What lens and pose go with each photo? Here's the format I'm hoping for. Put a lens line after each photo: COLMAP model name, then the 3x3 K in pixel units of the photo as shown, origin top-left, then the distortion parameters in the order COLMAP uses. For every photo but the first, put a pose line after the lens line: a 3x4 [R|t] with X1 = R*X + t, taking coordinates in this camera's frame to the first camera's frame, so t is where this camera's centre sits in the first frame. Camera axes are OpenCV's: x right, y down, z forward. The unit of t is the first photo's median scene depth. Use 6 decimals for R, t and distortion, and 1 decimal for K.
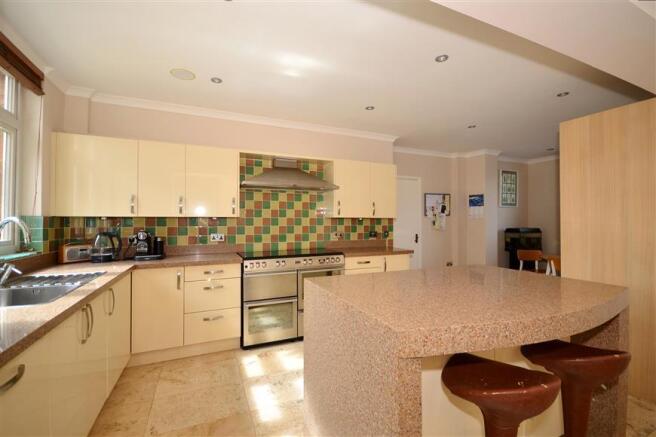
lens RADIAL K [[290.8, 0, 332.2], [0, 290.8, 217.7], [0, 0, 1]] dist [-0.001302, -0.000960]
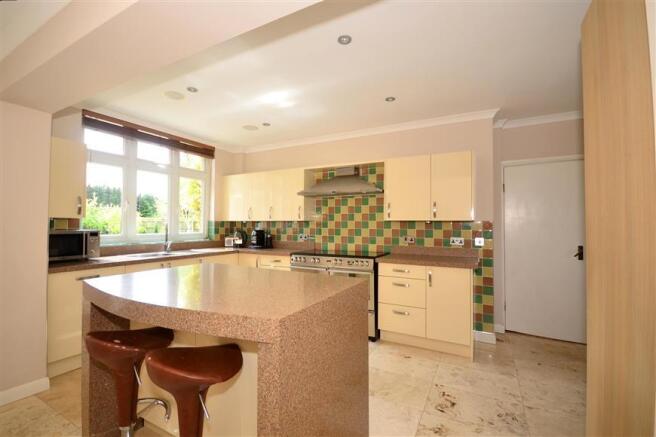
lens RADIAL K [[290.8, 0, 329.2], [0, 290.8, 218.4], [0, 0, 1]] dist [-0.001302, -0.000960]
pose [[0.616767, -0.012500, -0.787047, 0.639670], [0.005516, 0.999918, -0.011557, 0.002222], [0.787127, 0.002787, 0.616785, 0.263492]]
